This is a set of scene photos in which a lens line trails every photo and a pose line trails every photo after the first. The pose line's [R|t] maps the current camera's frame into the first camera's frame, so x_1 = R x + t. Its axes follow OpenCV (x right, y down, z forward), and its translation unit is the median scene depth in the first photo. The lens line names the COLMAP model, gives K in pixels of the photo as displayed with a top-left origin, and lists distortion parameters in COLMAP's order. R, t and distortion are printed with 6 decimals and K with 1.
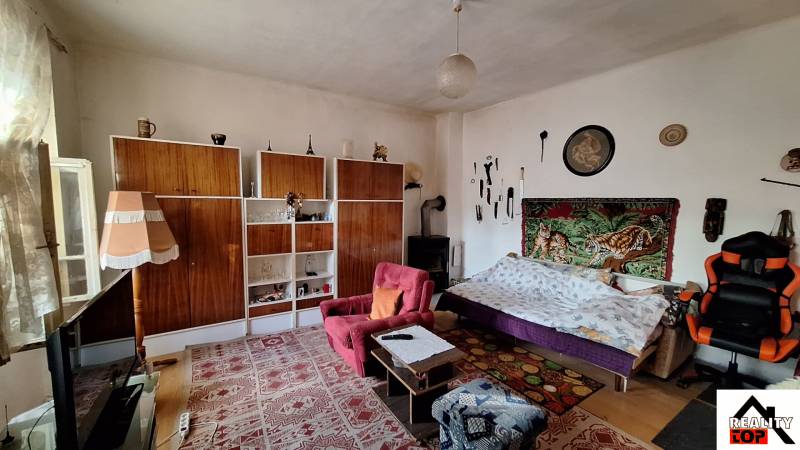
lens RADIAL K [[315.8, 0, 400.0], [0, 315.8, 225.0], [0, 0, 1]] dist [-0.000553, -0.000108]
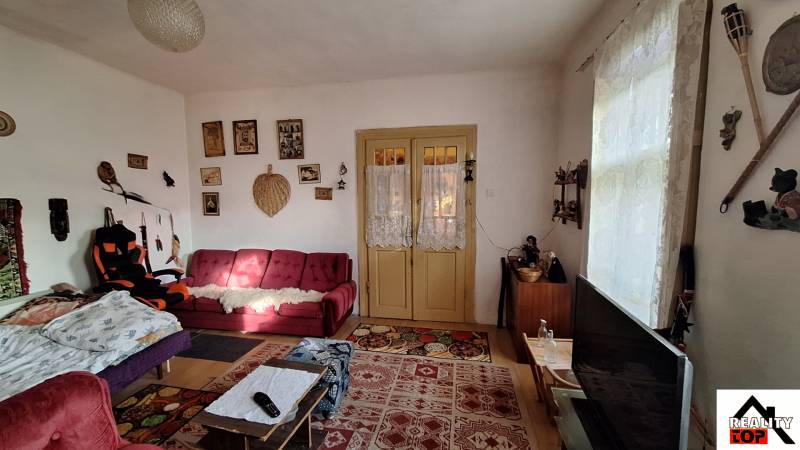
lens RADIAL K [[315.8, 0, 400.0], [0, 315.8, 225.0], [0, 0, 1]] dist [-0.000553, -0.000108]
pose [[-0.712405, -0.064736, 0.698777, -0.534120], [0.056532, 0.987206, 0.149091, -0.091837], [-0.699488, 0.145716, -0.699631, 0.972031]]
